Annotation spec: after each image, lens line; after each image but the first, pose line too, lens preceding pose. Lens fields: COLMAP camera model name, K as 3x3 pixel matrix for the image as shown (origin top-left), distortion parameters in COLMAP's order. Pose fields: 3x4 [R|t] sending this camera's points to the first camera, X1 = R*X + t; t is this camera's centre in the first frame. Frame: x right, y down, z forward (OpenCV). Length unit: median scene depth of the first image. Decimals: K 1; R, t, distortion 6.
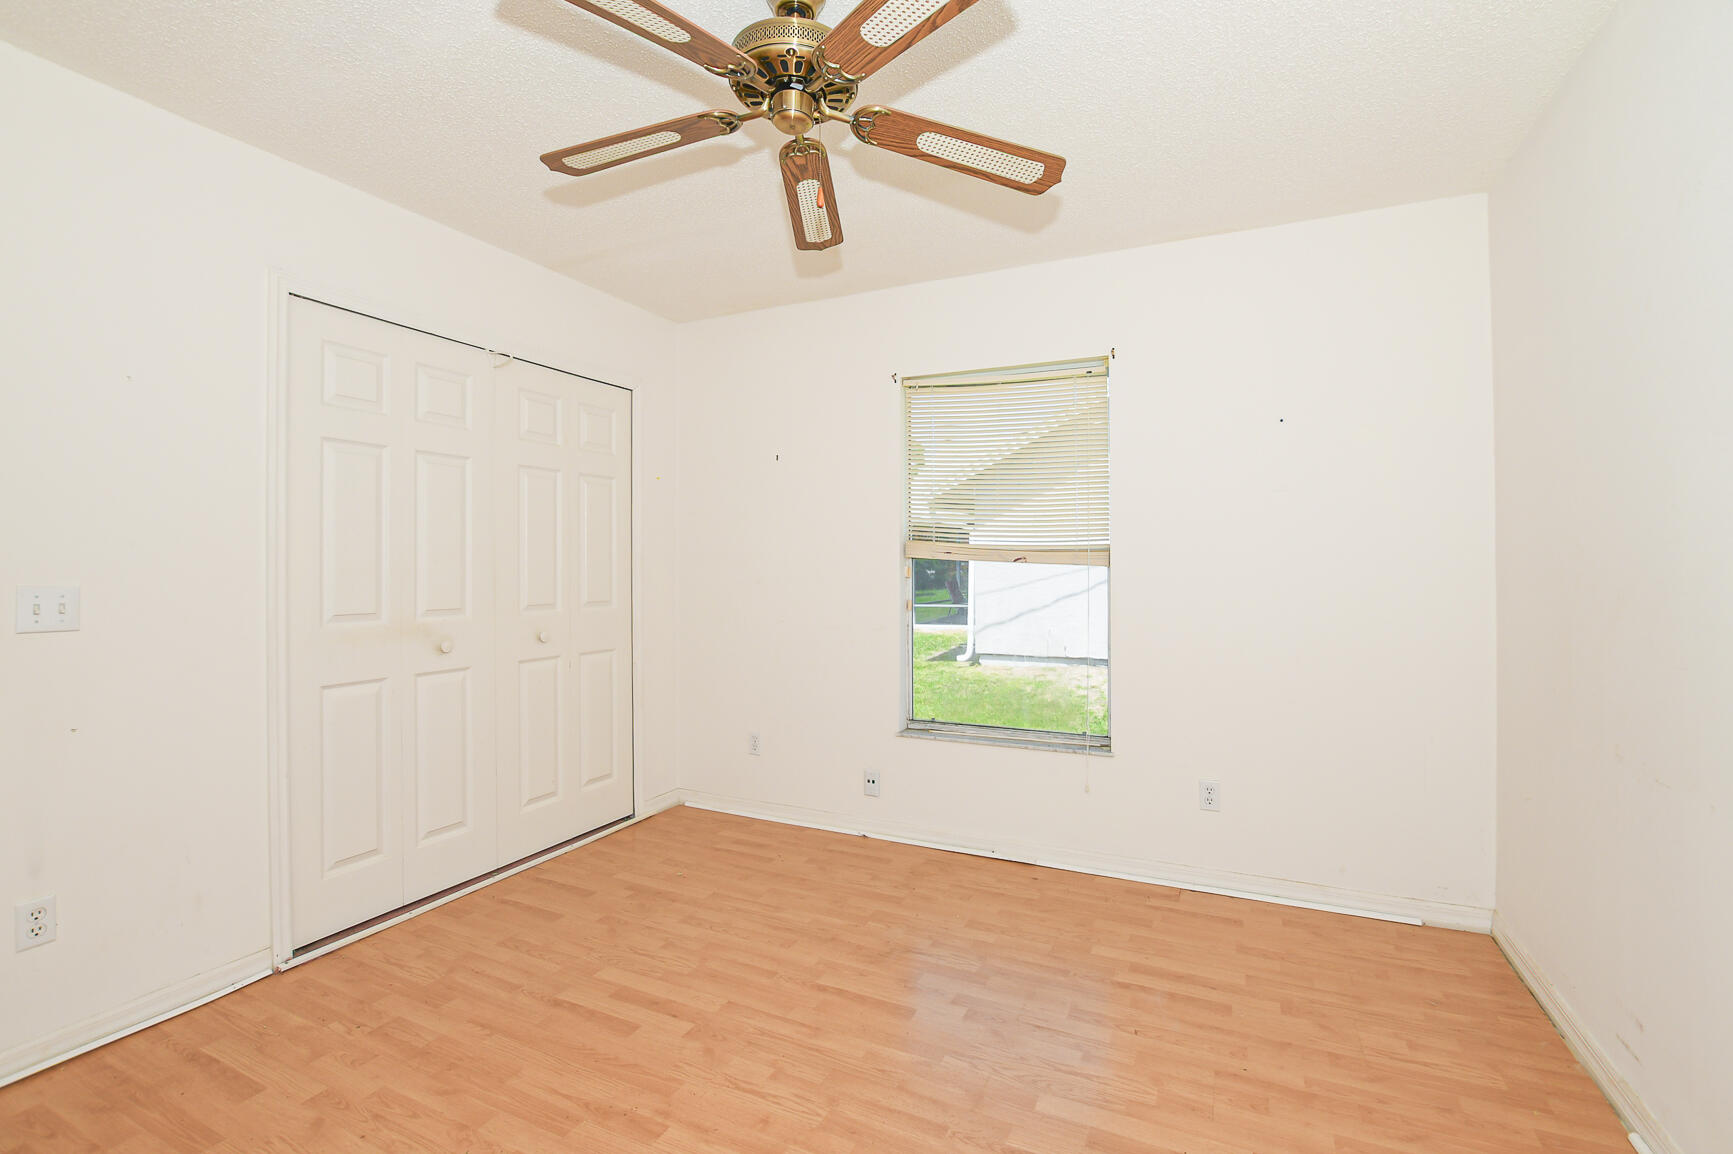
lens RADIAL K [[768.3, 0, 868.7], [0, 768.3, 571.0], [0, 0, 1]] dist [-0.020225, 0.000205]
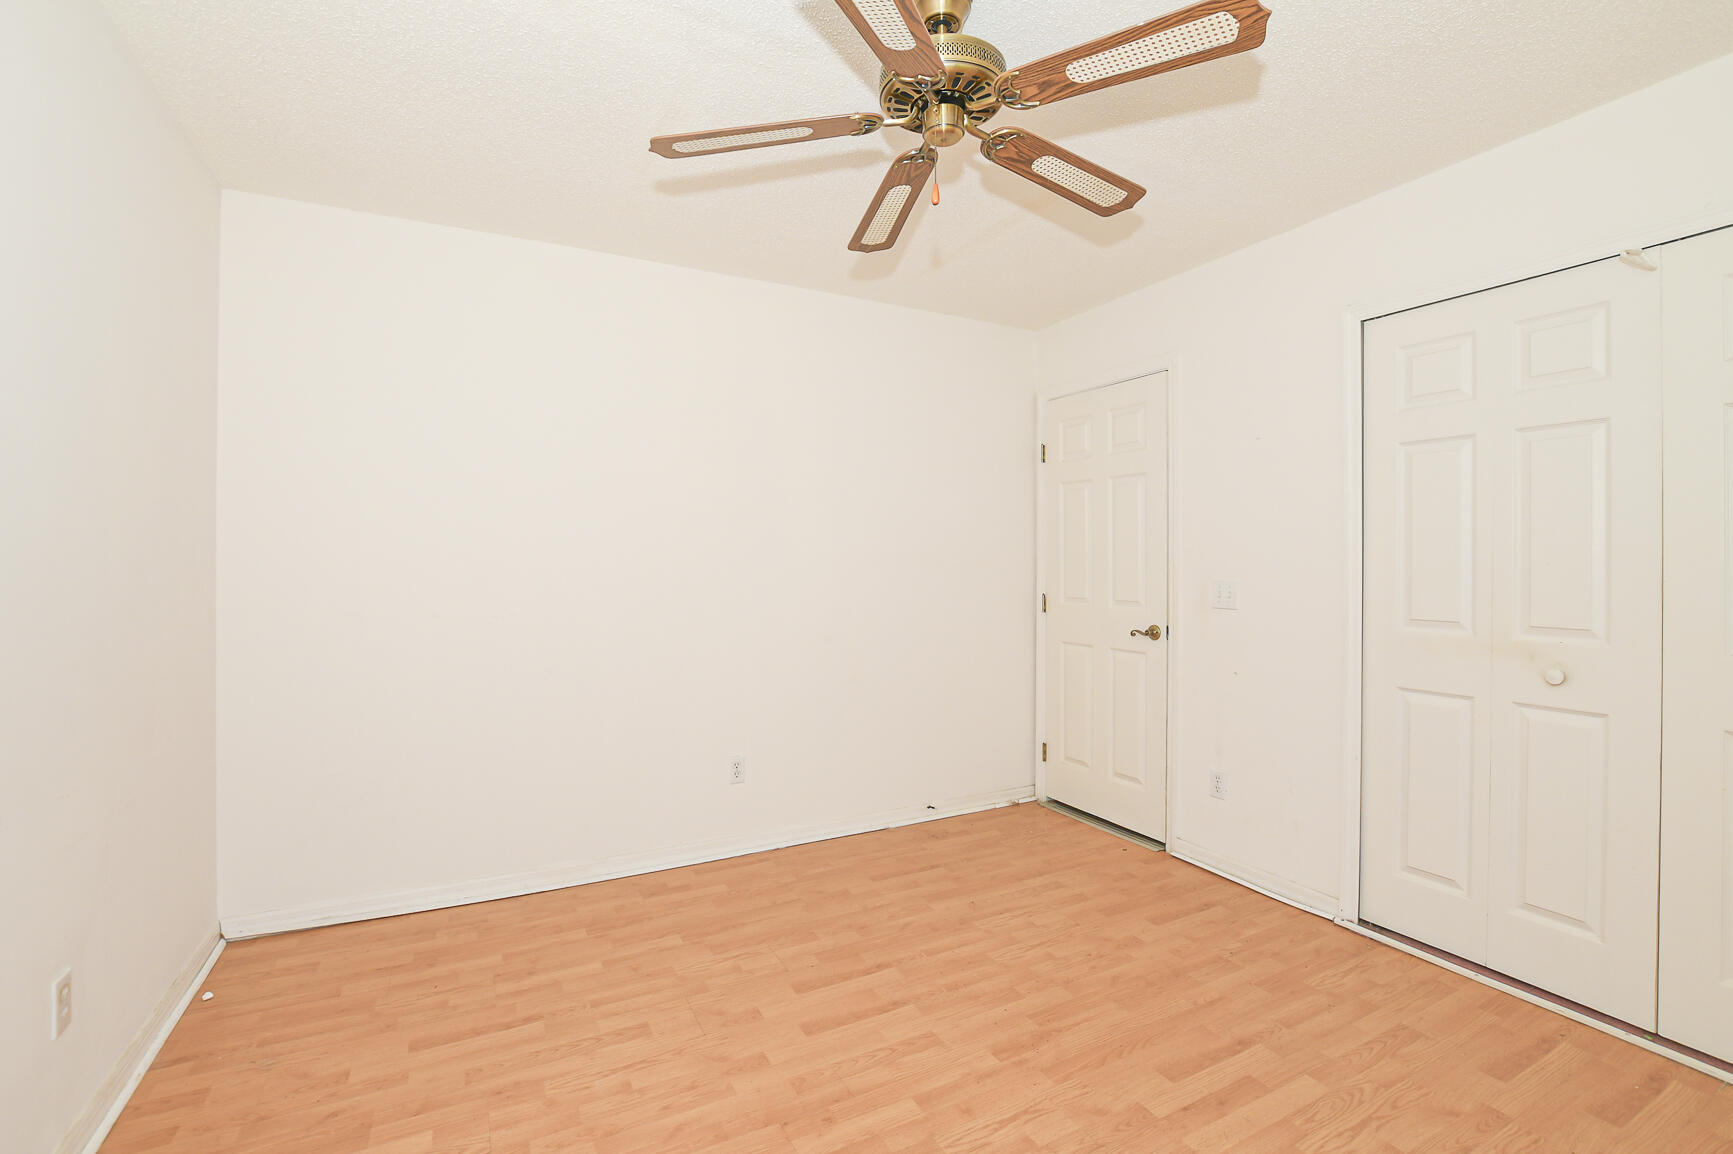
lens RADIAL K [[768.3, 0, 868.7], [0, 768.3, 571.0], [0, 0, 1]] dist [-0.020225, 0.000205]
pose [[-0.587128, 0.007827, -0.809457, 0.618293], [-0.007007, 0.999867, 0.014750, -0.017198], [0.809464, 0.014332, -0.586995, 1.196302]]
